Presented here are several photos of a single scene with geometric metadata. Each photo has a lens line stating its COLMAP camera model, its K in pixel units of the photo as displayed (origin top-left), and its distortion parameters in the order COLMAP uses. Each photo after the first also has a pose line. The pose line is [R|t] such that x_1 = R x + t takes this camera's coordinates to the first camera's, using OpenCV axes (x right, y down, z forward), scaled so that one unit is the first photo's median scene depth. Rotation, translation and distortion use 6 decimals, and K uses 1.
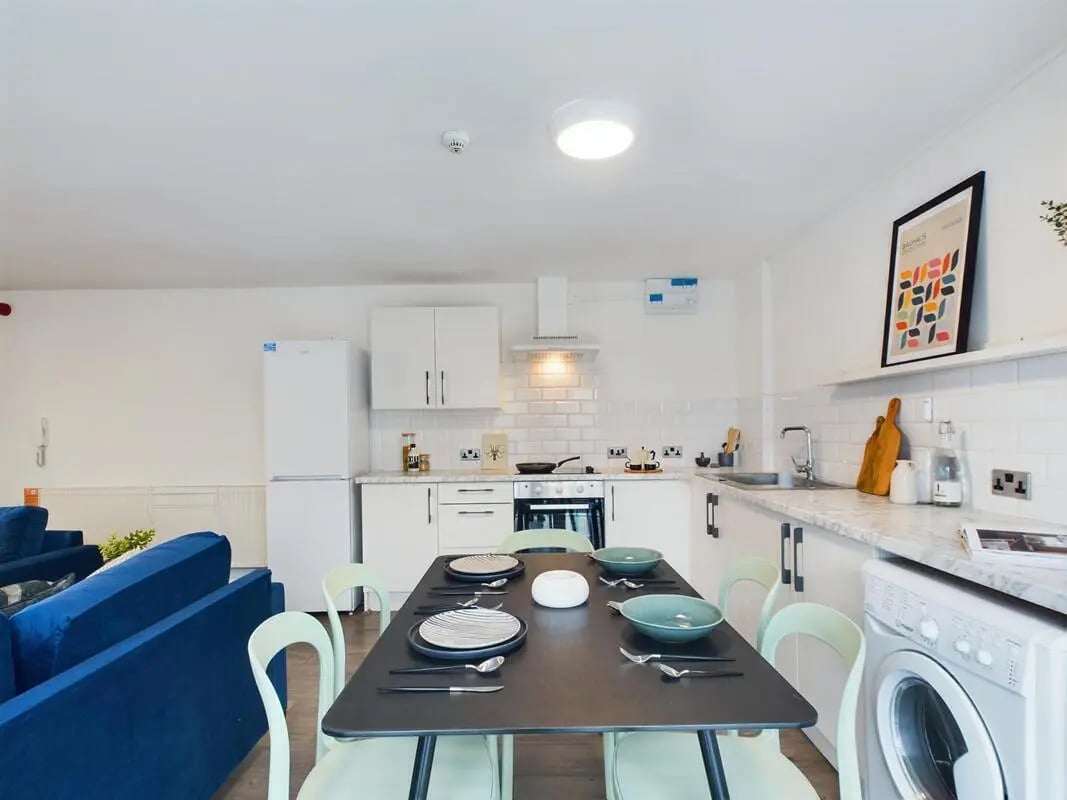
lens RADIAL K [[712.0, 0, 531.7], [0, 712.0, 397.3], [0, 0, 1]] dist [0.008283, -0.003926]
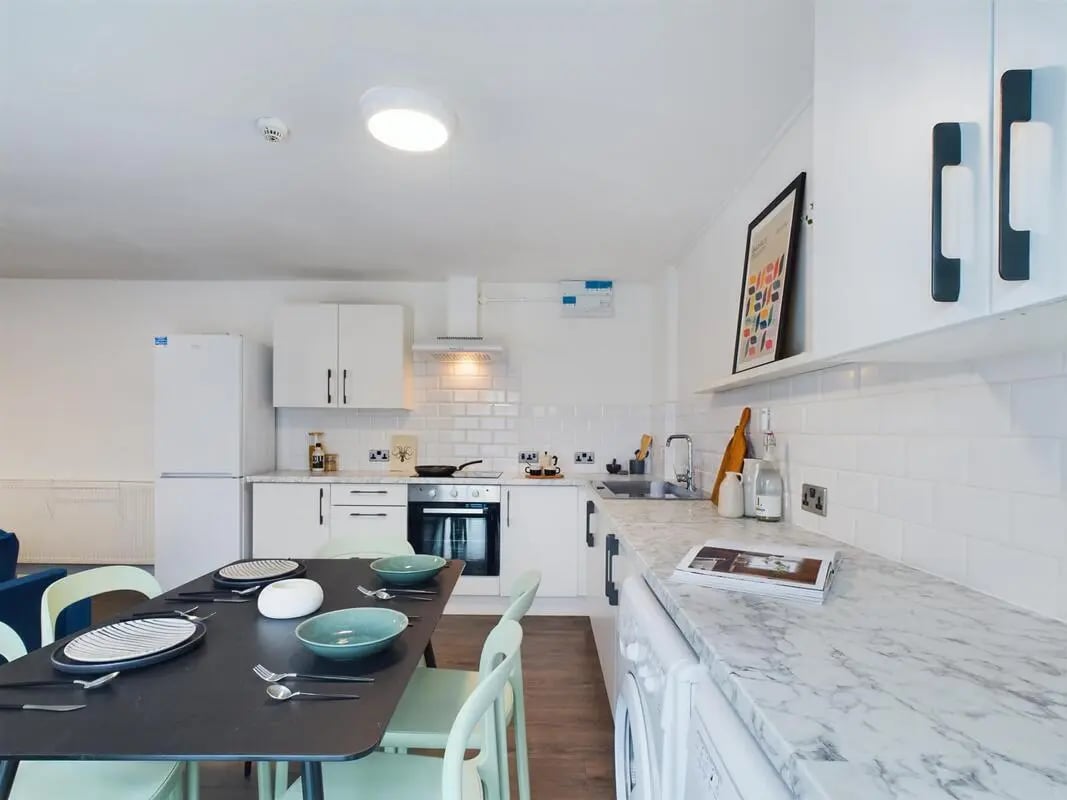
lens RADIAL K [[712.0, 0, 534.3], [0, 712.0, 404.2], [0, 0, 1]] dist [0.008283, -0.003926]
pose [[0.999698, 0.024143, -0.004494, 0.173358], [-0.024117, 0.999692, 0.005908, -0.001686], [0.004635, -0.005798, 0.999972, 0.024840]]
